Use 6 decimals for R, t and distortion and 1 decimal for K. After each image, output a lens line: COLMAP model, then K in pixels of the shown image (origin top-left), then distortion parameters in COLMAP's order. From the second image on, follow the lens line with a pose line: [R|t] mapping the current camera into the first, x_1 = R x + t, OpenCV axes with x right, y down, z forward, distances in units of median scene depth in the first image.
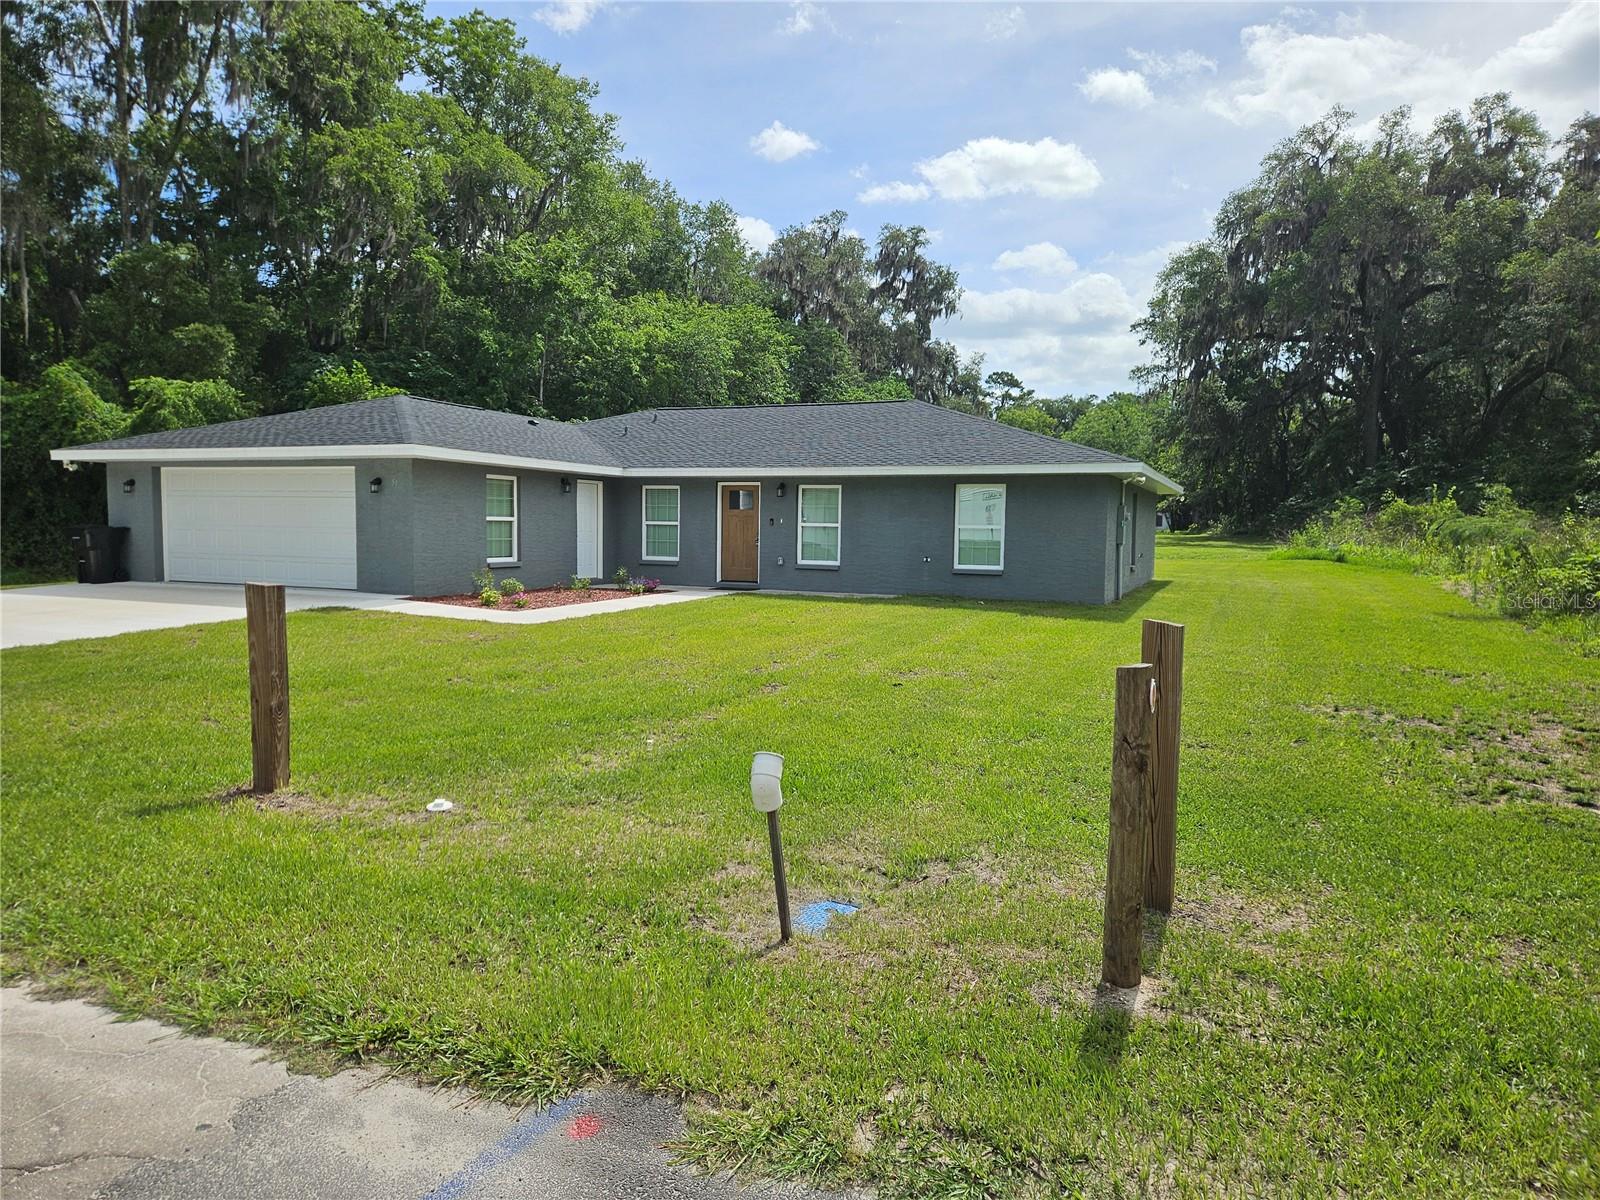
lens RADIAL K [[1062.2, 0, 786.3], [0, 1062.2, 583.7], [0, 0, 1]] dist [0.059034, -0.052476]
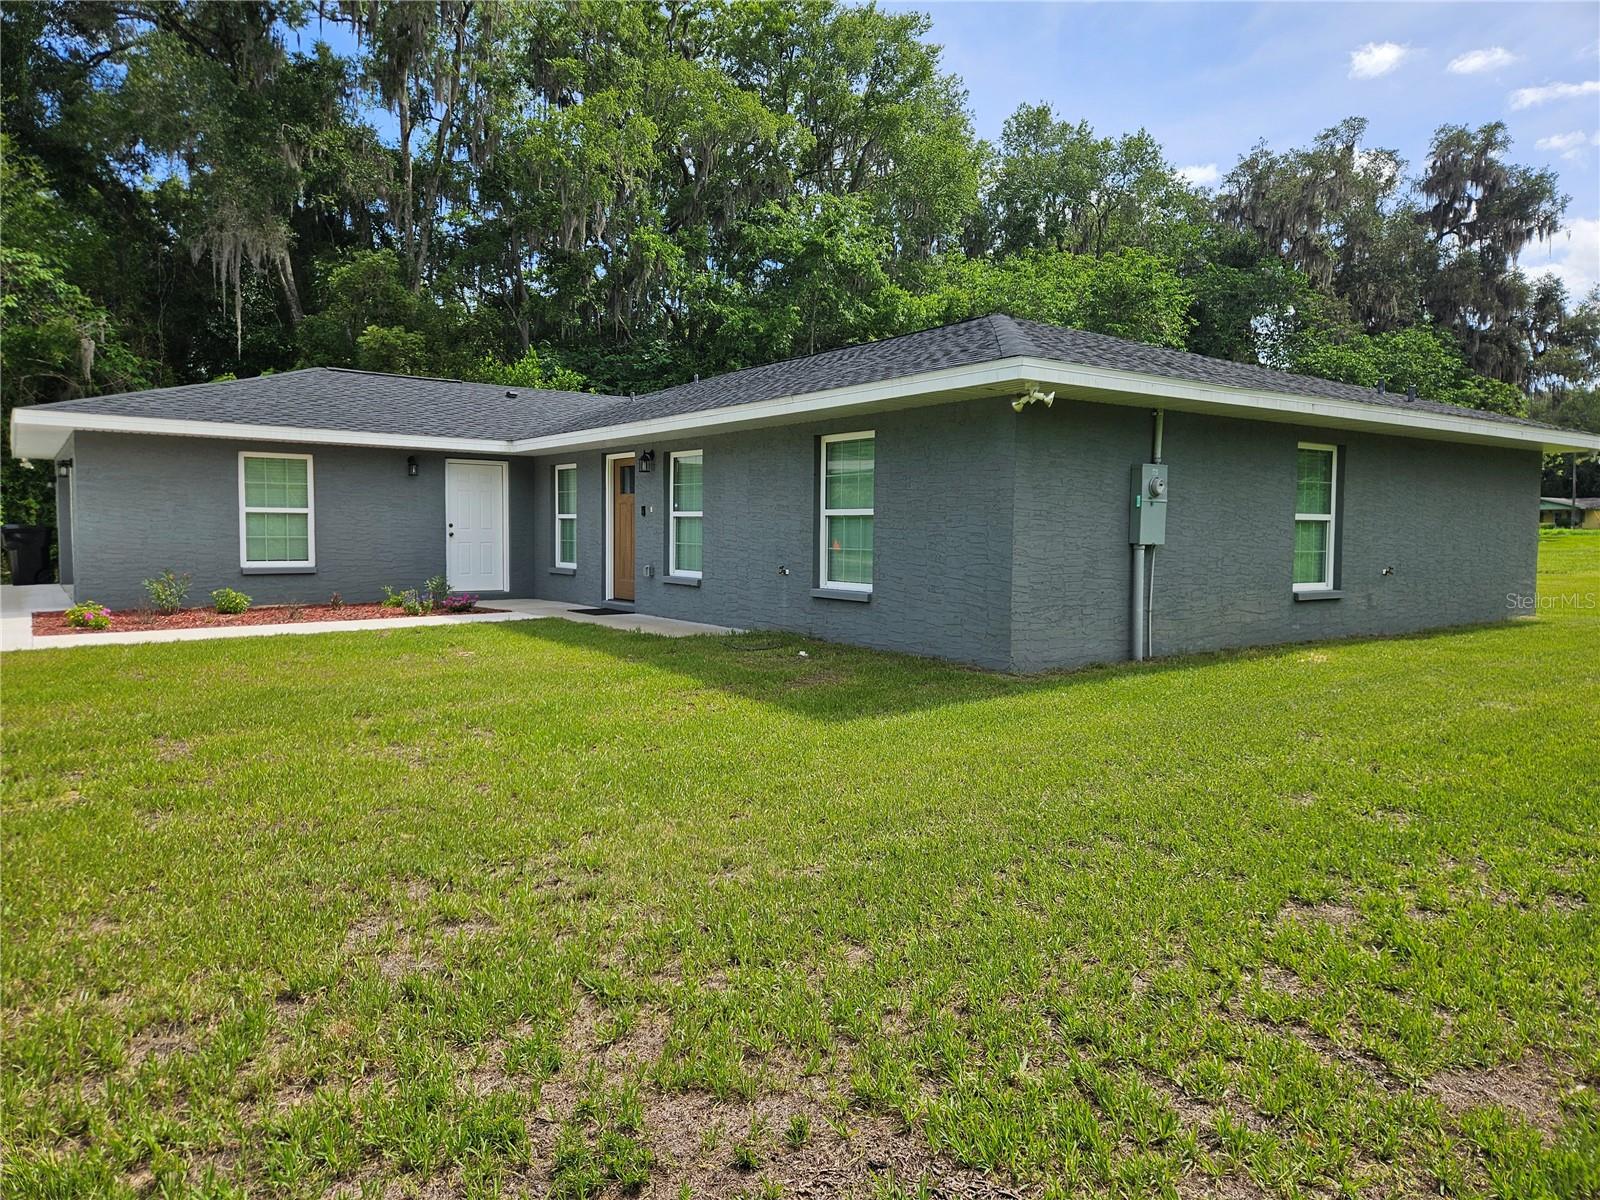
lens RADIAL K [[1064.1, 0, 789.5], [0, 1064.1, 598.2], [0, 0, 1]] dist [0.075478, -0.065016]
pose [[0.861945, 0.024356, -0.506416, 0.126533], [-0.022067, 0.999701, 0.010521, -0.004135], [0.506521, 0.002107, 0.862225, 0.149865]]
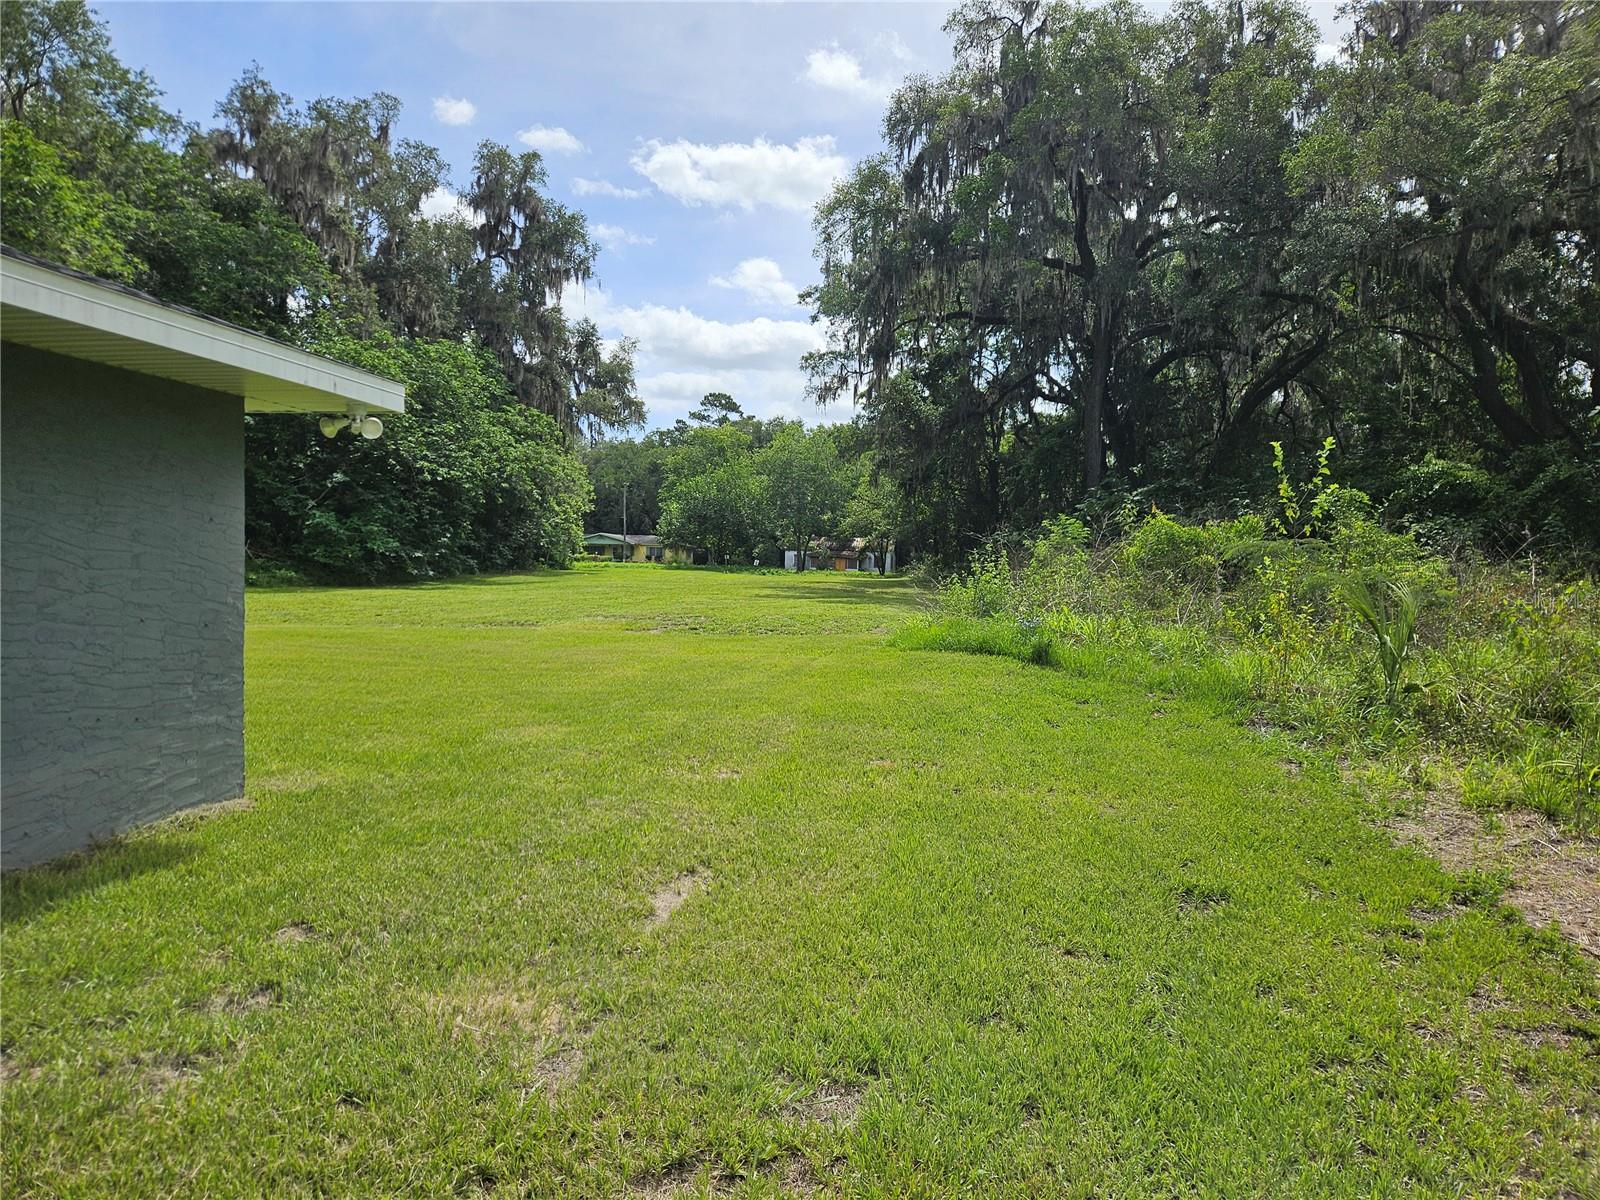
lens RADIAL K [[1099.0, 0, 793.0], [0, 1099.0, 569.1], [0, 0, 1]] dist [0.069216, -0.063589]
pose [[0.972168, 0.013839, 0.233874, 0.166608], [-0.002341, 0.998778, -0.049371, -0.016422], [-0.234272, 0.047449, 0.971013, 0.315652]]
